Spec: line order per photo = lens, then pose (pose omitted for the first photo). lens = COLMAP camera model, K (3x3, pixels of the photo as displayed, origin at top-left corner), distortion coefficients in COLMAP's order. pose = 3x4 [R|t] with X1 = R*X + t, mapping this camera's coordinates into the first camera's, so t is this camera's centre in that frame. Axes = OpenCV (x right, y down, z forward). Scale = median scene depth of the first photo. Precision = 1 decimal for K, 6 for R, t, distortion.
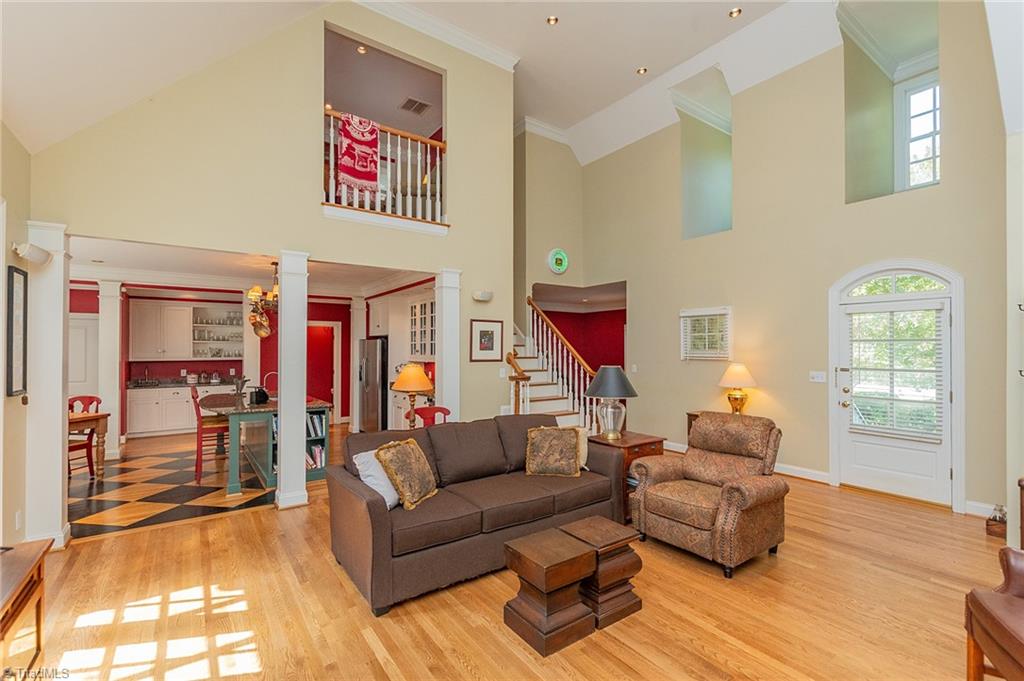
lens RADIAL K [[458.9, 0, 514.8], [0, 458.9, 347.9], [0, 0, 1]] dist [-0.001100, -0.000014]
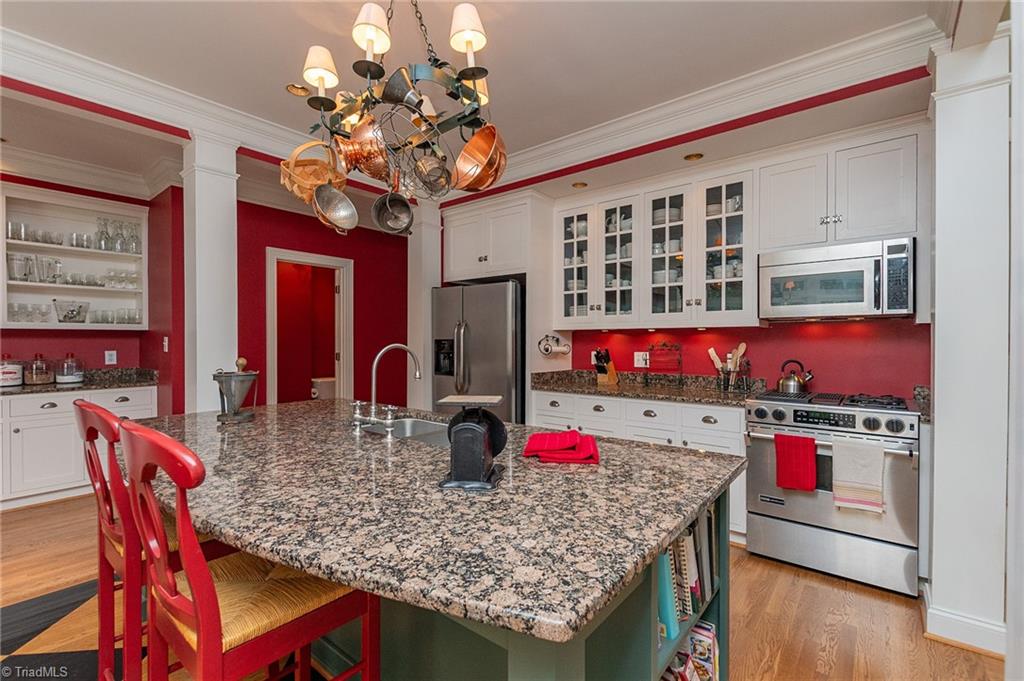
lens RADIAL K [[458.9, 0, 508.4], [0, 458.9, 336.1], [0, 0, 1]] dist [-0.001100, -0.000014]
pose [[0.965883, -0.004466, 0.258942, -0.398144], [0.000658, 0.999890, 0.014792, 0.028159], [-0.258980, -0.014117, 0.965780, 0.518570]]
